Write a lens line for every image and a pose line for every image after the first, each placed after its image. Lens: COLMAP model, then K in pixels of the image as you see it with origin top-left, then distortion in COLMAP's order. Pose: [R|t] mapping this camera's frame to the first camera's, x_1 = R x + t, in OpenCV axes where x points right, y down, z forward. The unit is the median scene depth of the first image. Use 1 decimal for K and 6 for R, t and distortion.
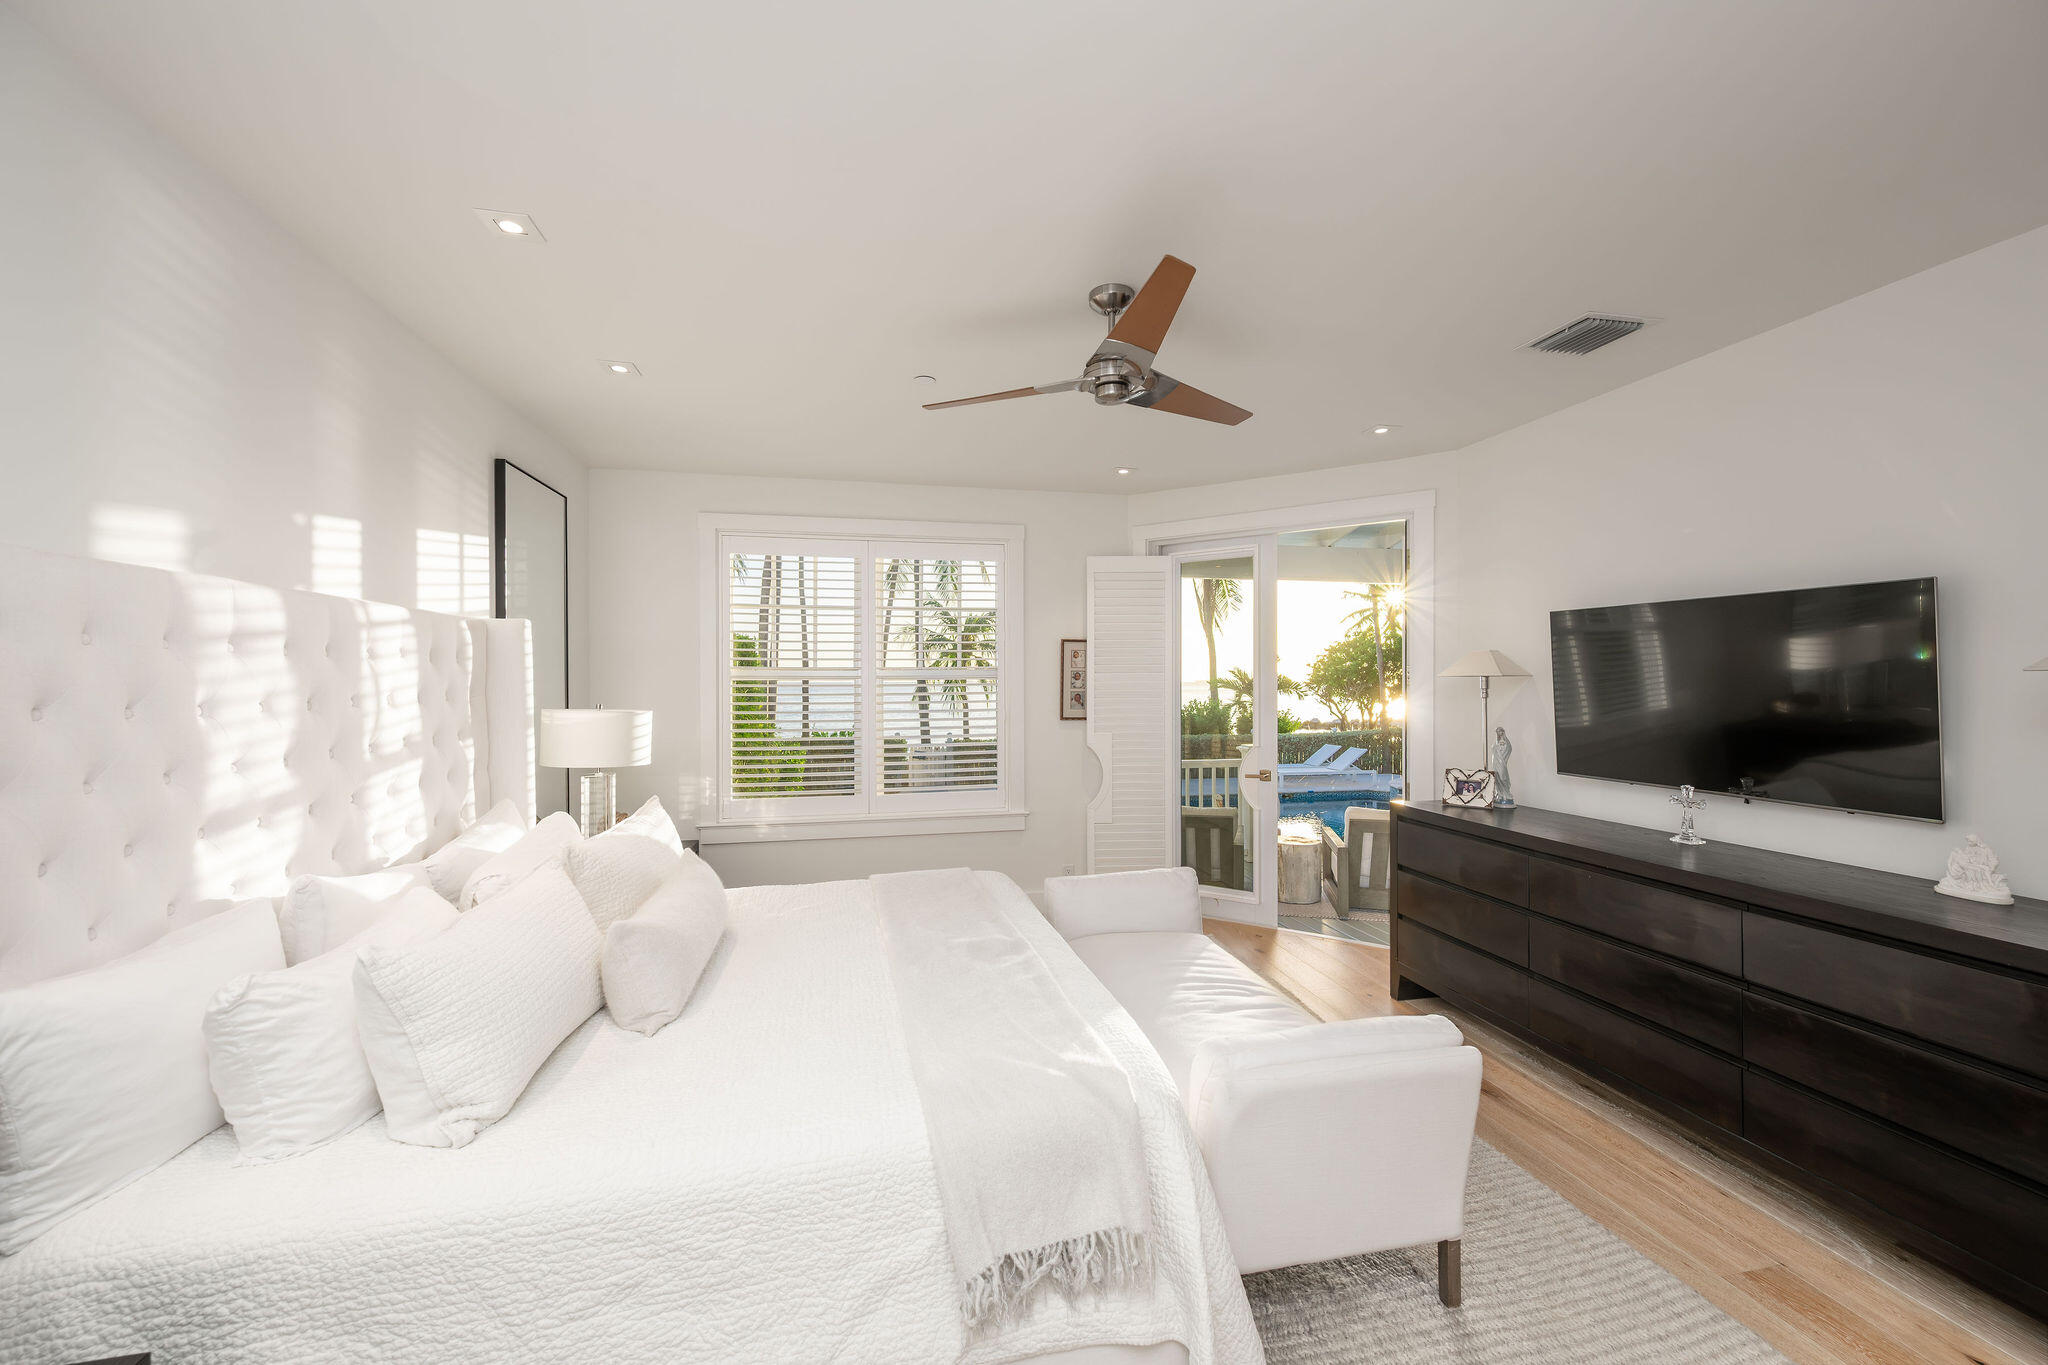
lens RADIAL K [[803.4, 0, 1011.6], [0, 803.4, 683.7], [0, 0, 1]] dist [0.001419, -0.000319]
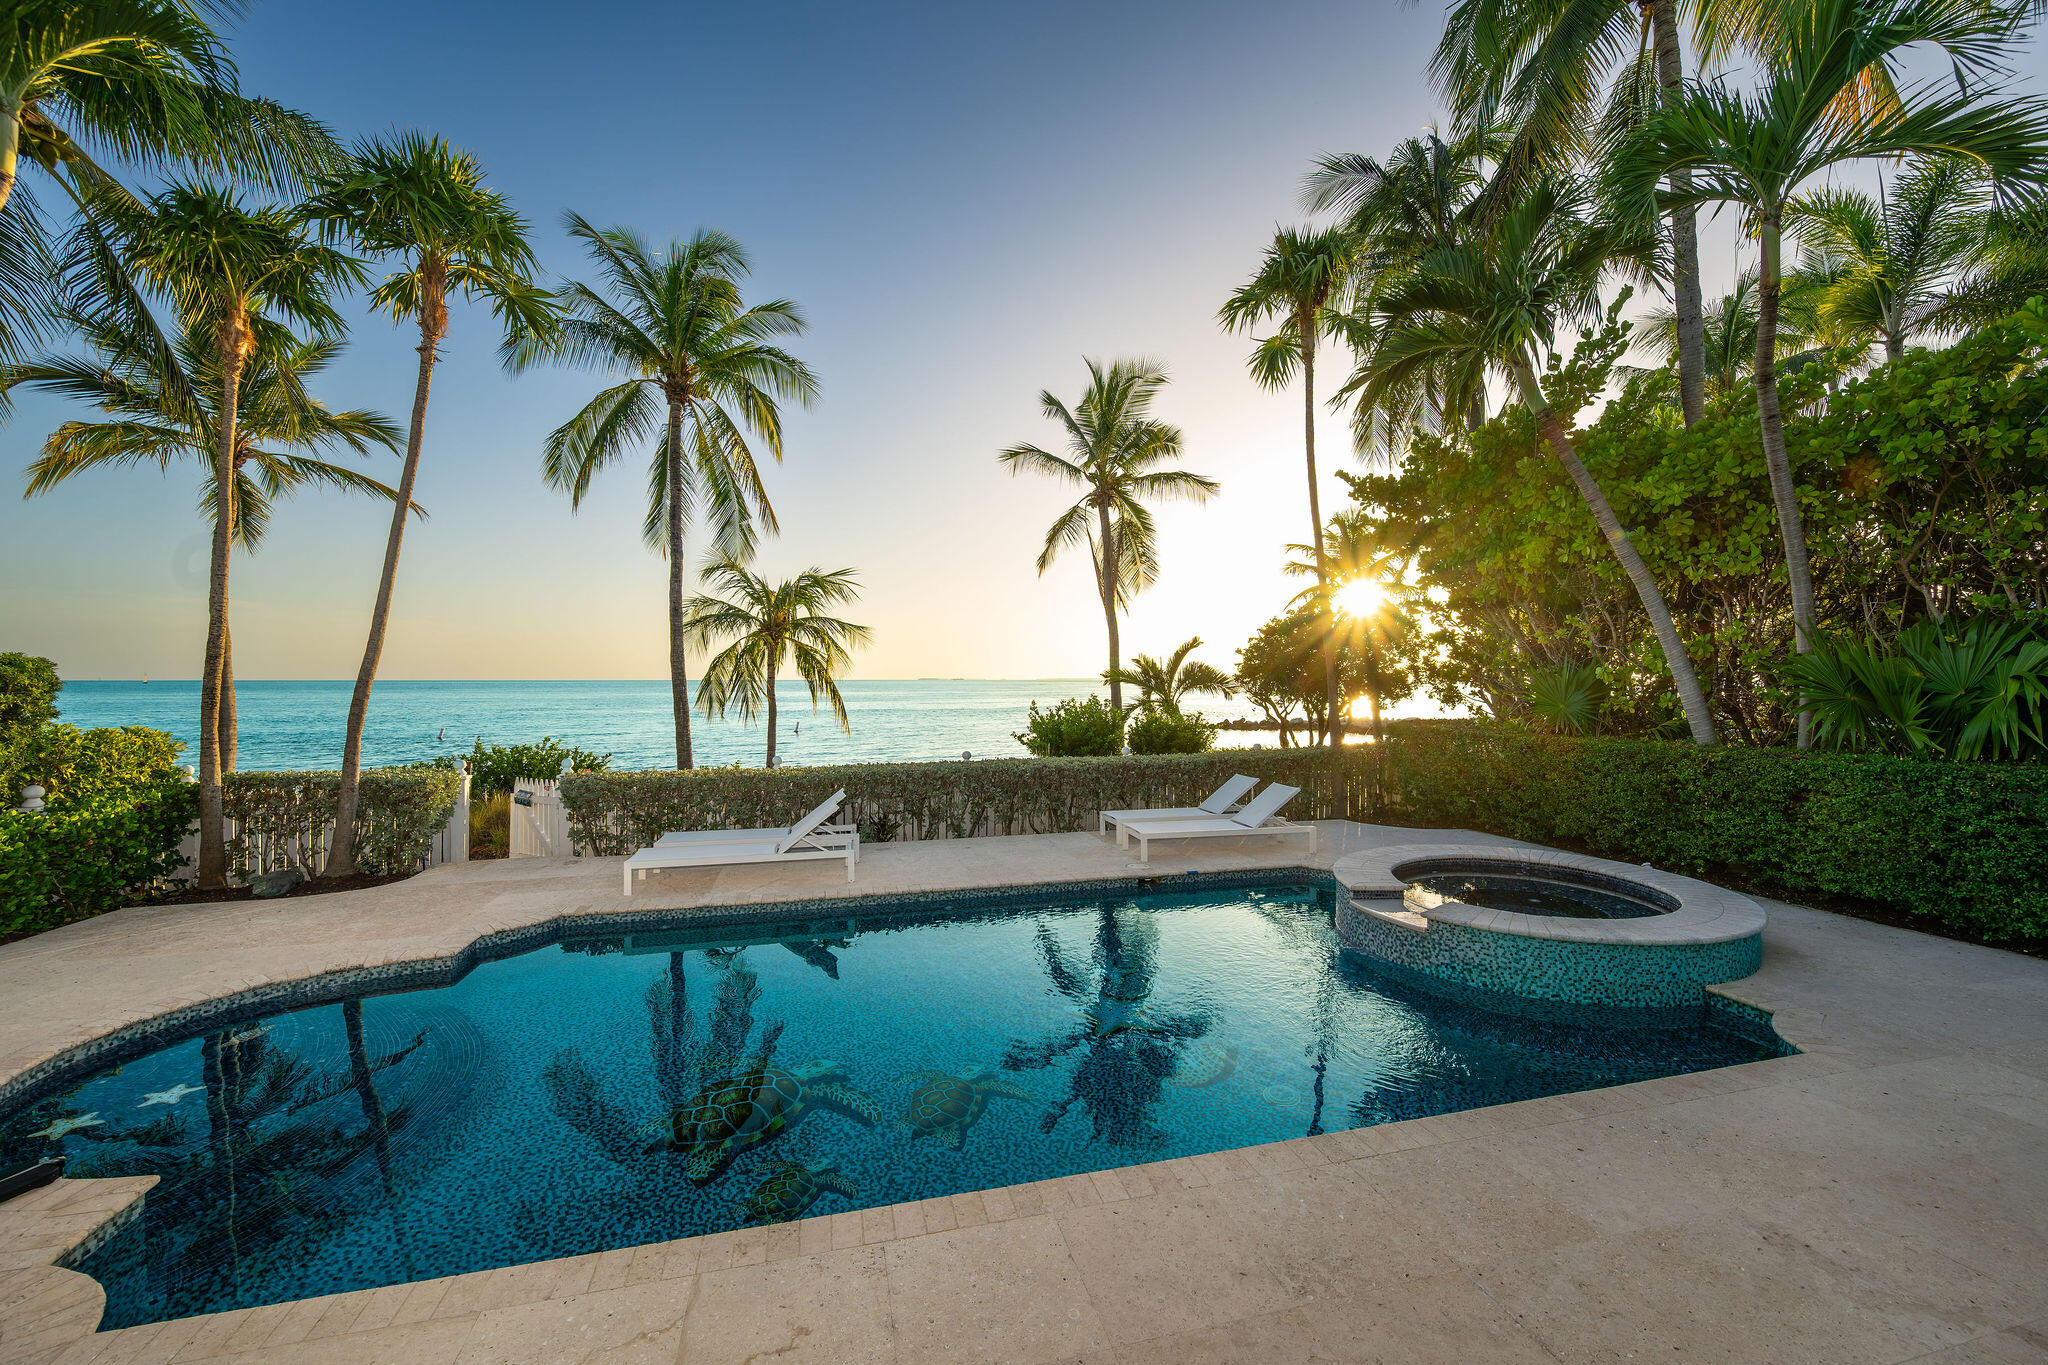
lens RADIAL K [[803.4, 0, 1028.7], [0, 803.4, 681.2], [0, 0, 1]] dist [0.001419, -0.000319]
pose [[0.998432, -0.000809, 0.055969, 0.137308], [0.000869, 0.999999, -0.001053, 0.004395], [-0.055969, 0.001100, 0.998432, 0.278337]]
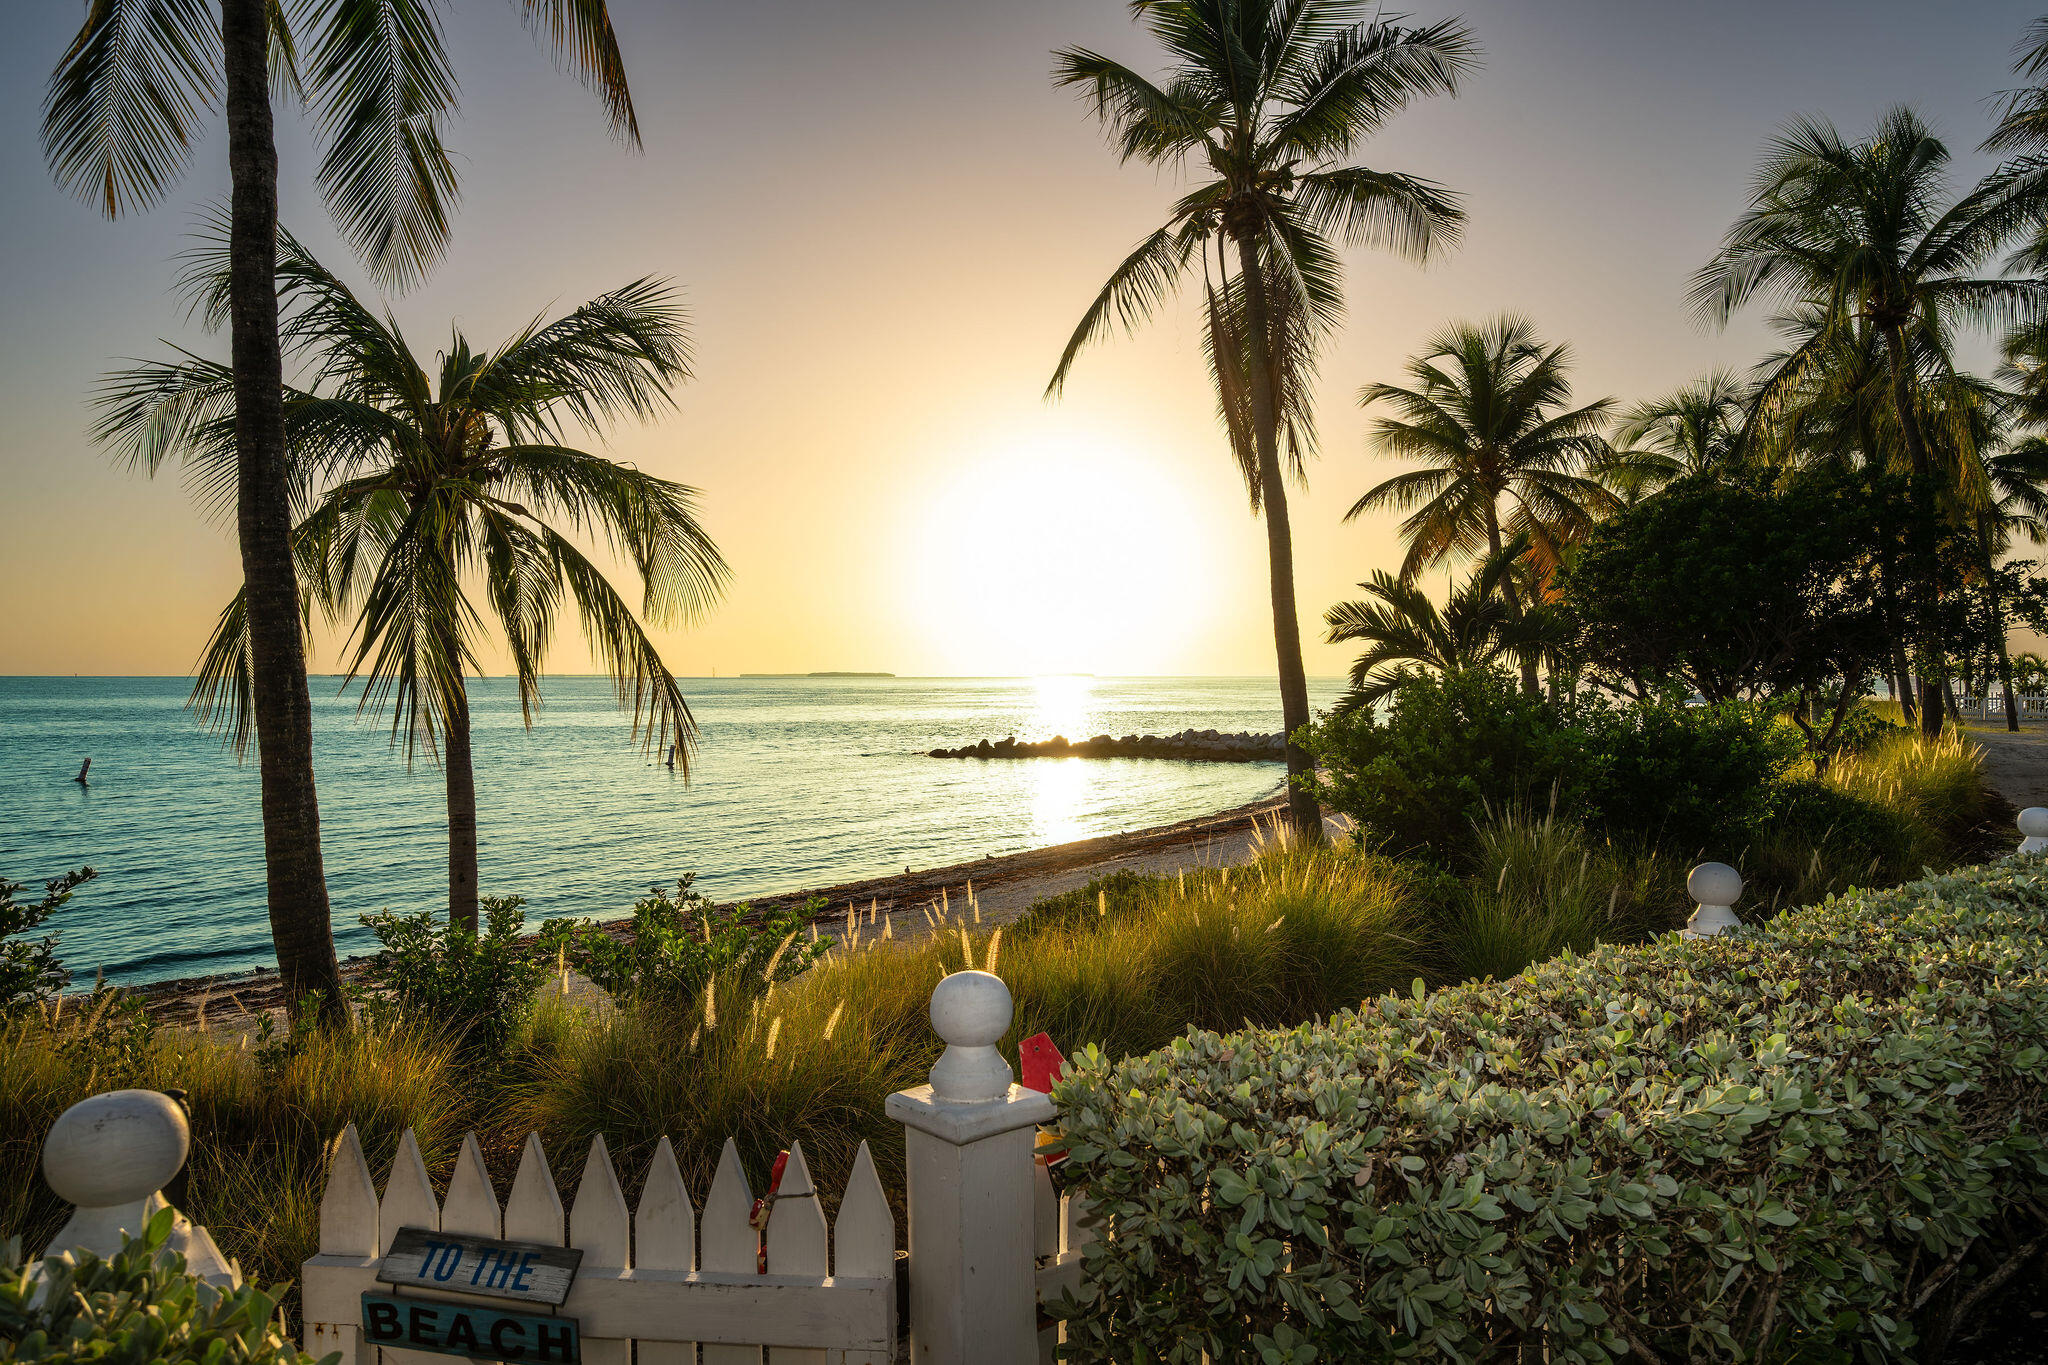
lens RADIAL K [[1399.3, 0, 1032.7], [0, 1399.3, 674.8], [0, 0, 1]] dist [0.002670, -0.002137]
pose [[0.910967, -0.002388, 0.412473, -0.076248], [0.004590, 0.999980, -0.004350, 0.022570], [-0.412454, 0.005856, 0.910959, 0.567990]]
